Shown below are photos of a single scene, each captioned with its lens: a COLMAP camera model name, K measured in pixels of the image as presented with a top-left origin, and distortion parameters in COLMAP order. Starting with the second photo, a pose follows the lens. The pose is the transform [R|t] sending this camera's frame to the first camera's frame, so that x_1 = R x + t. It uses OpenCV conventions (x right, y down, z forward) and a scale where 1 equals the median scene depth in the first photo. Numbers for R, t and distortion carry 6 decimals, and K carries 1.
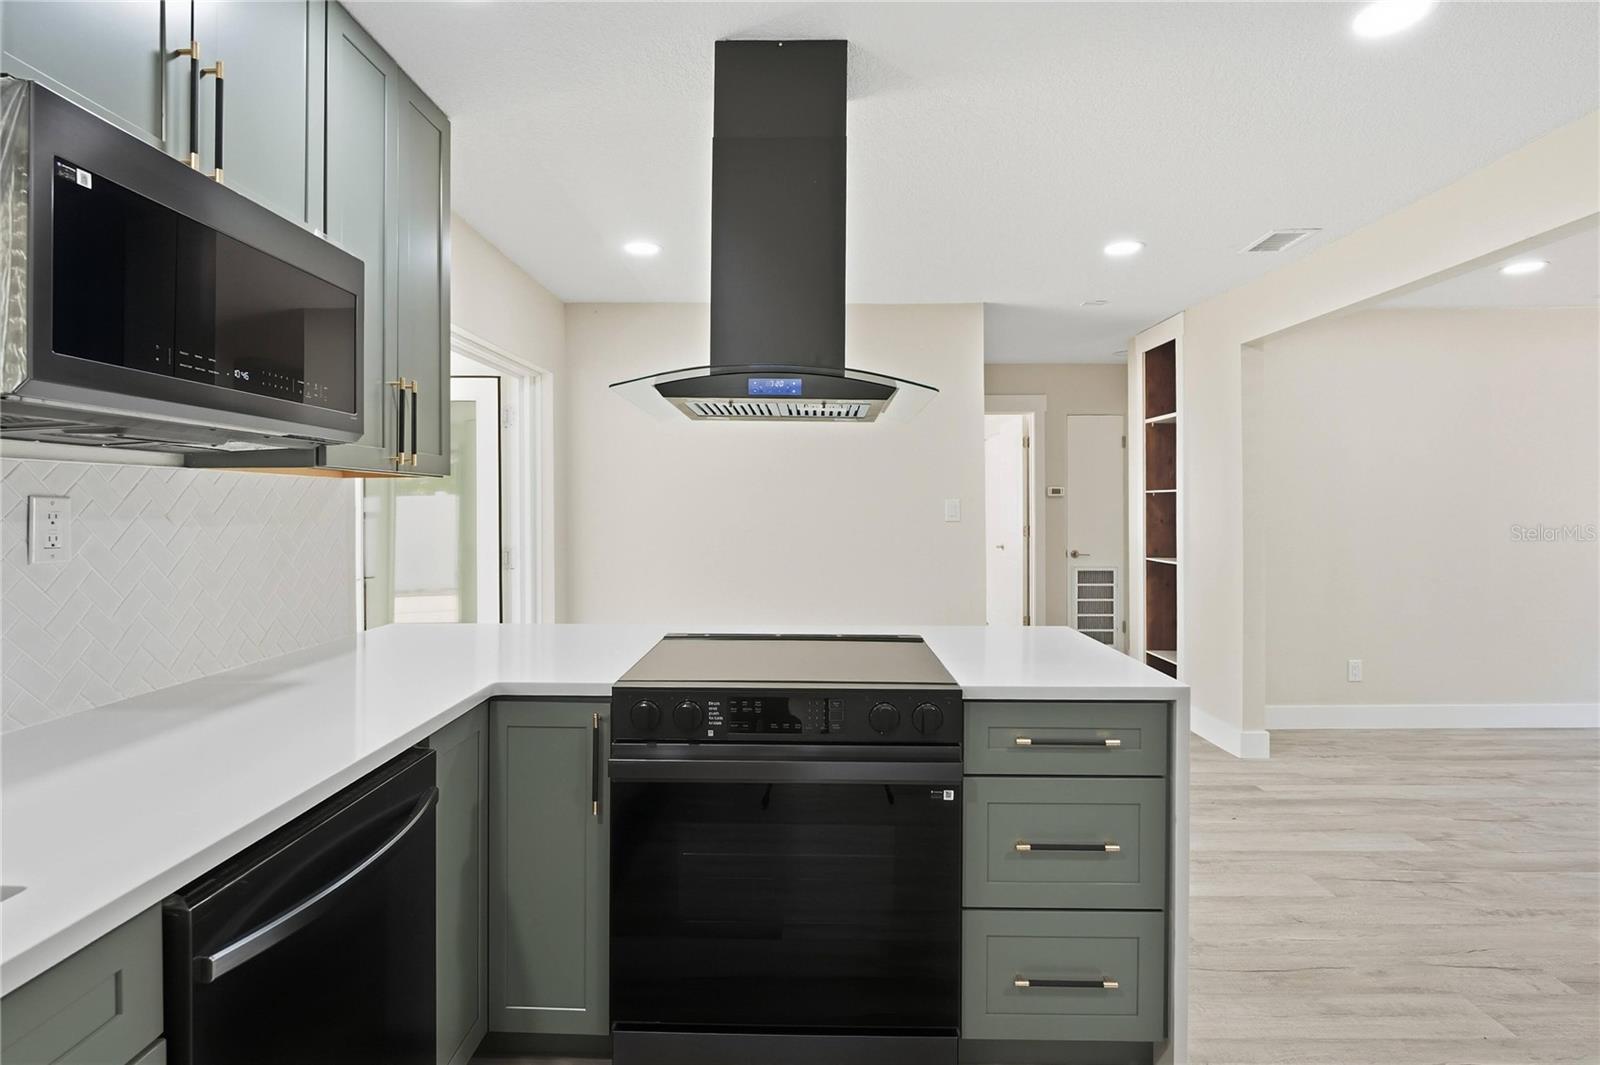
lens RADIAL K [[792.7, 0, 792.6], [0, 792.7, 507.7], [0, 0, 1]] dist [-0.010093, -0.000073]
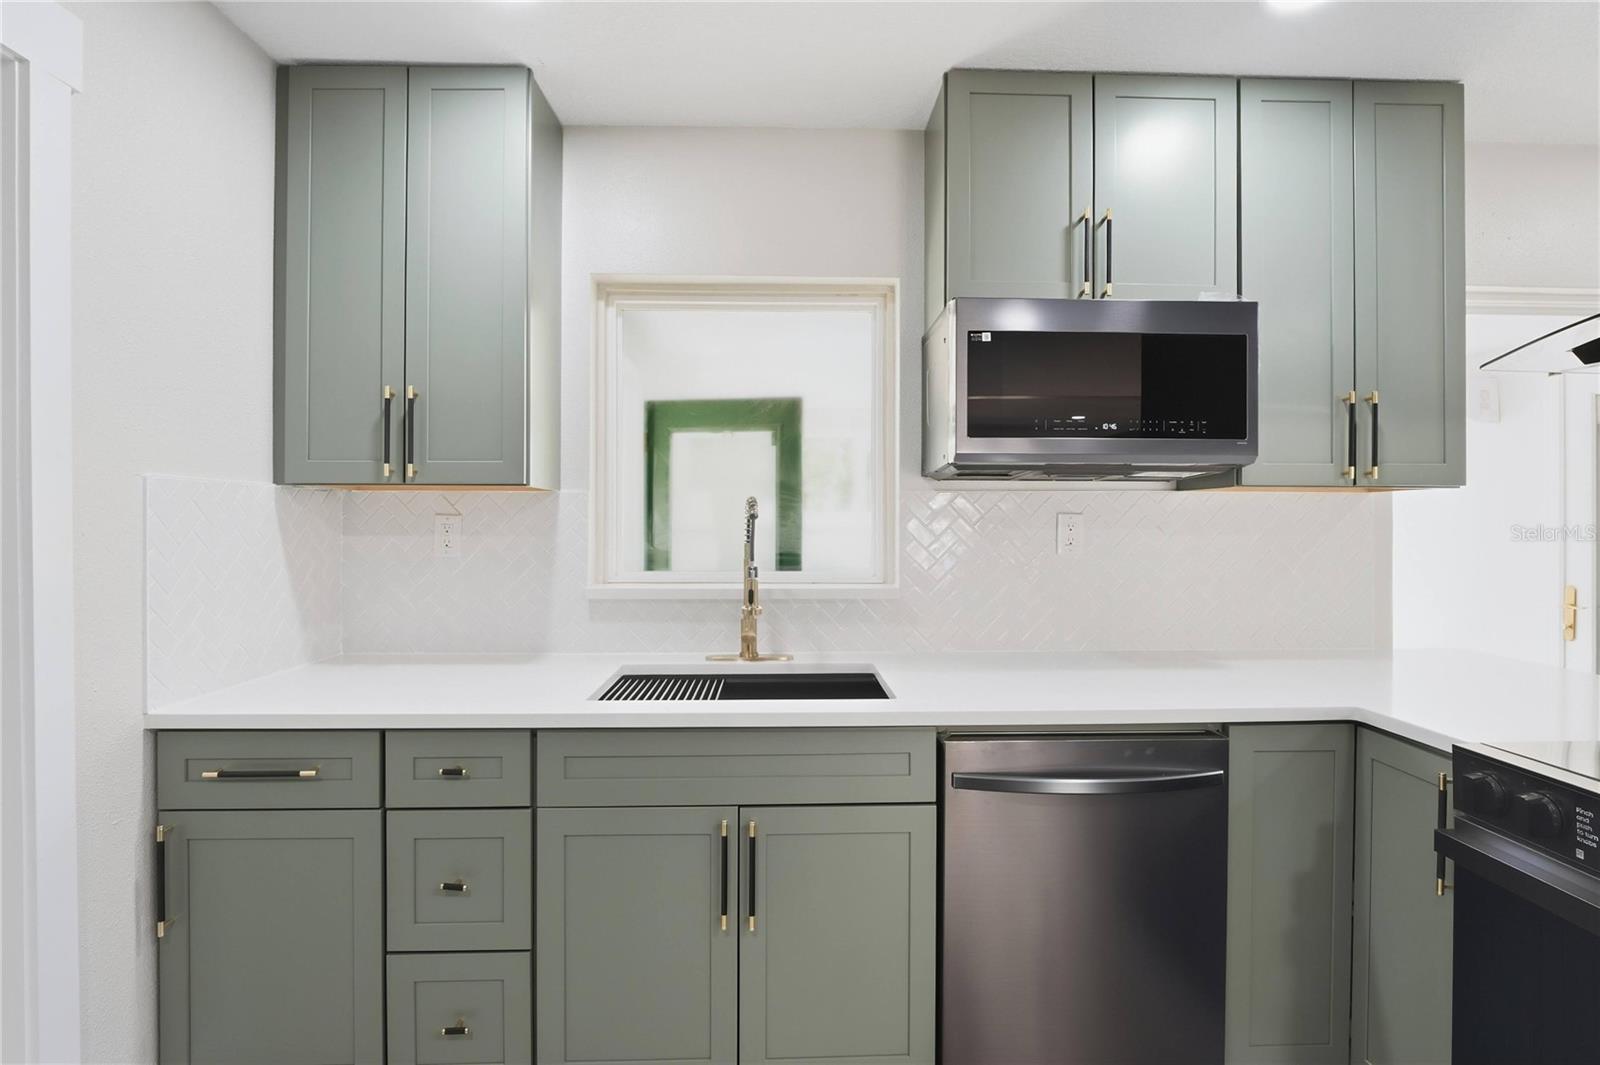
lens RADIAL K [[769.3, 0, 801.0], [0, 769.3, 524.4], [0, 0, 1]] dist [-0.010906, 0.000386]
pose [[0.052902, 0.006389, -0.998579, 0.477104], [-0.005488, 0.999966, 0.006107, 0.001128], [0.998585, 0.005157, 0.052935, 0.276524]]
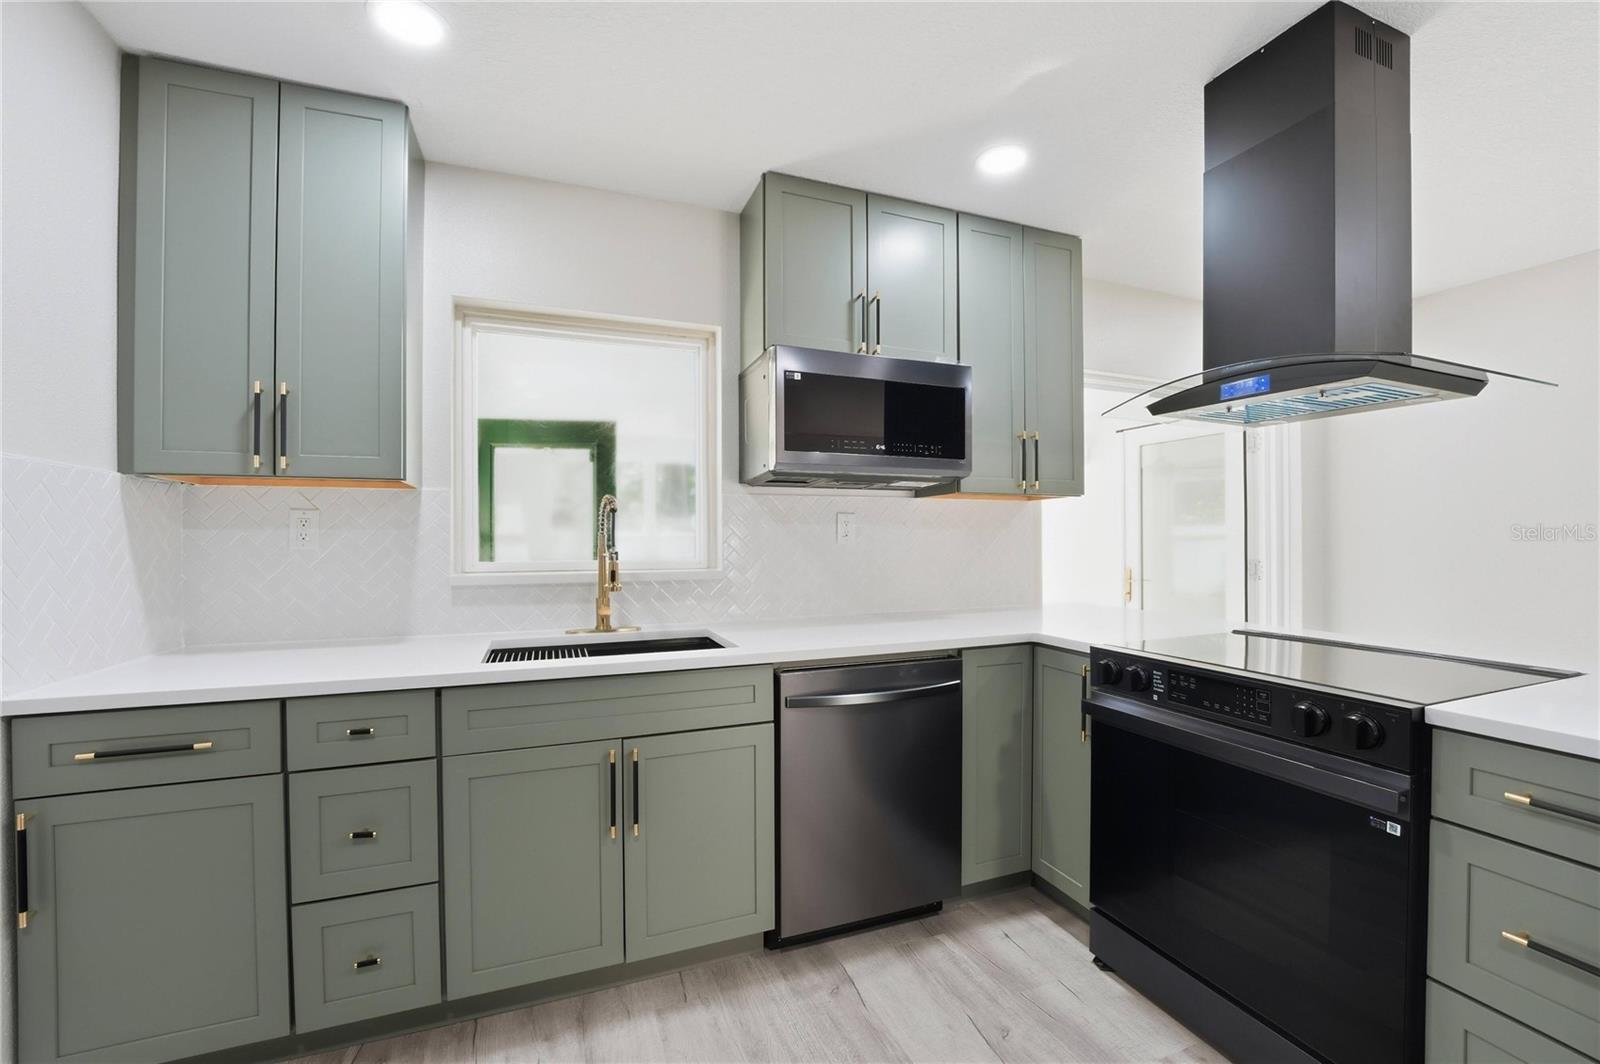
lens RADIAL K [[657.7, 0, 798.5], [0, 657.7, 545.5], [0, 0, 1]] dist [-0.020174, 0.000325]
pose [[0.381275, 0.006746, -0.924437, 0.549720], [0.000760, 0.999971, 0.007610, 0.048025], [0.924461, -0.003604, 0.381259, 0.133341]]
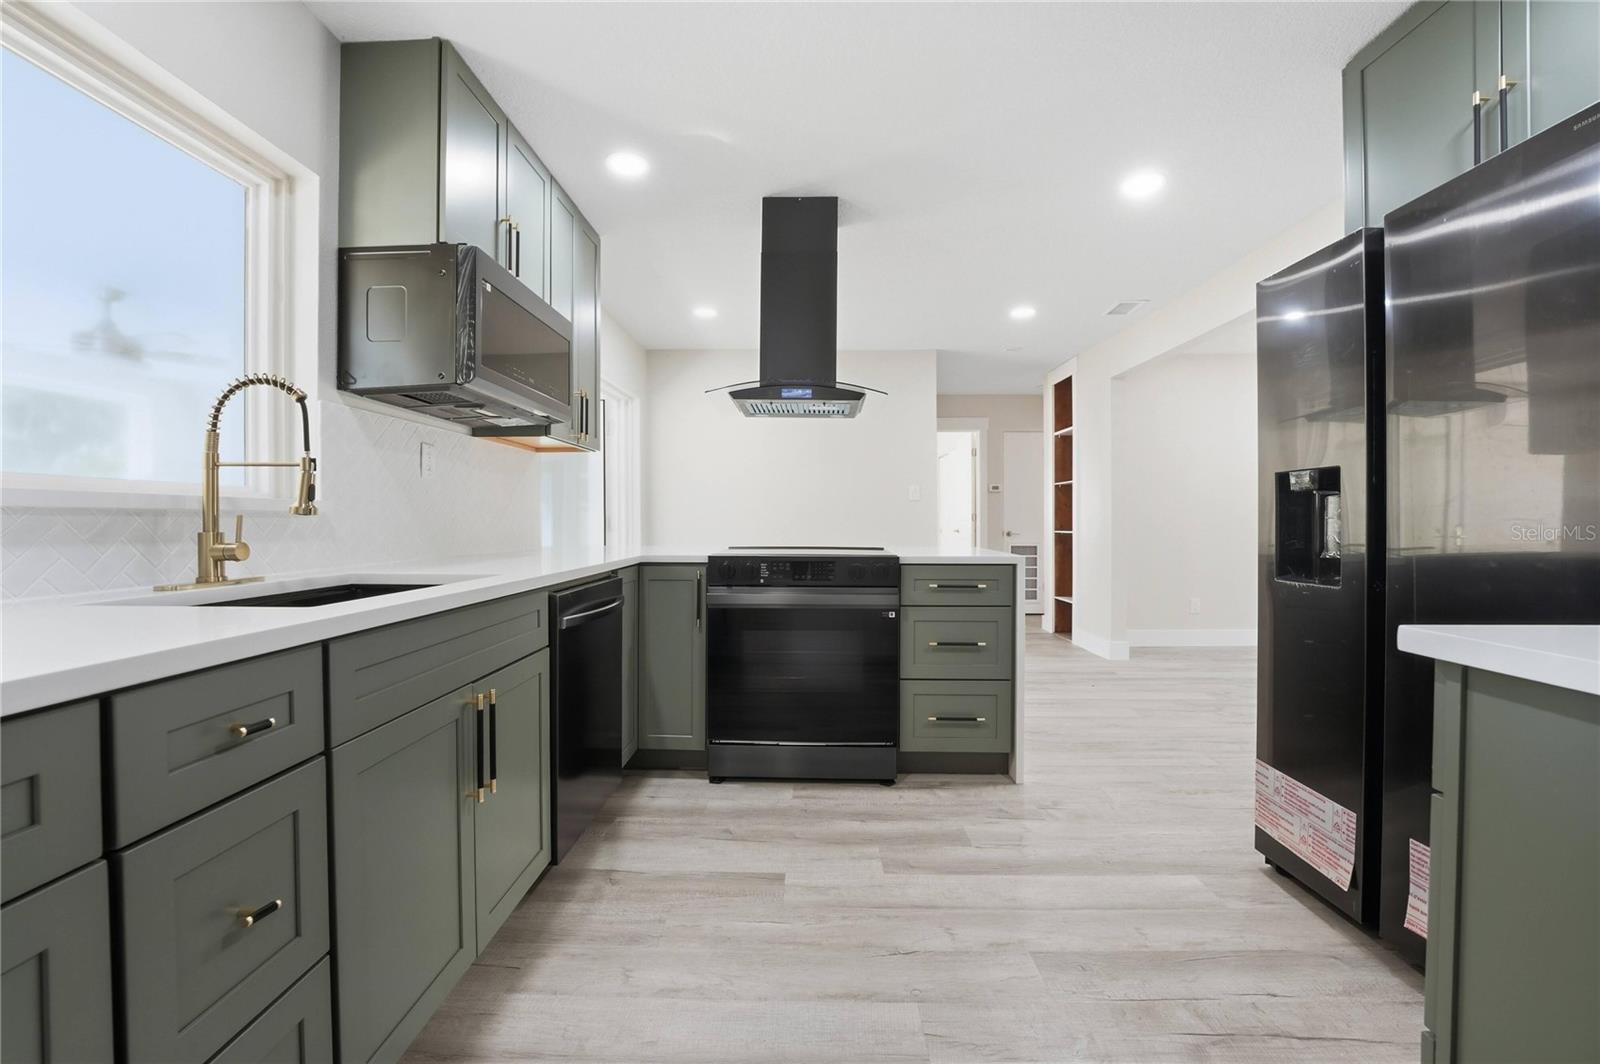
lens RADIAL K [[656.9, 0, 797.6], [0, 656.9, 528.4], [0, 0, 1]] dist [-0.023657, 0.000728]
pose [[0.999982, 0.000302, -0.005921, -0.011465], [-0.000258, 0.999972, 0.007442, 0.142056], [0.005923, -0.007440, 0.999955, -0.480310]]
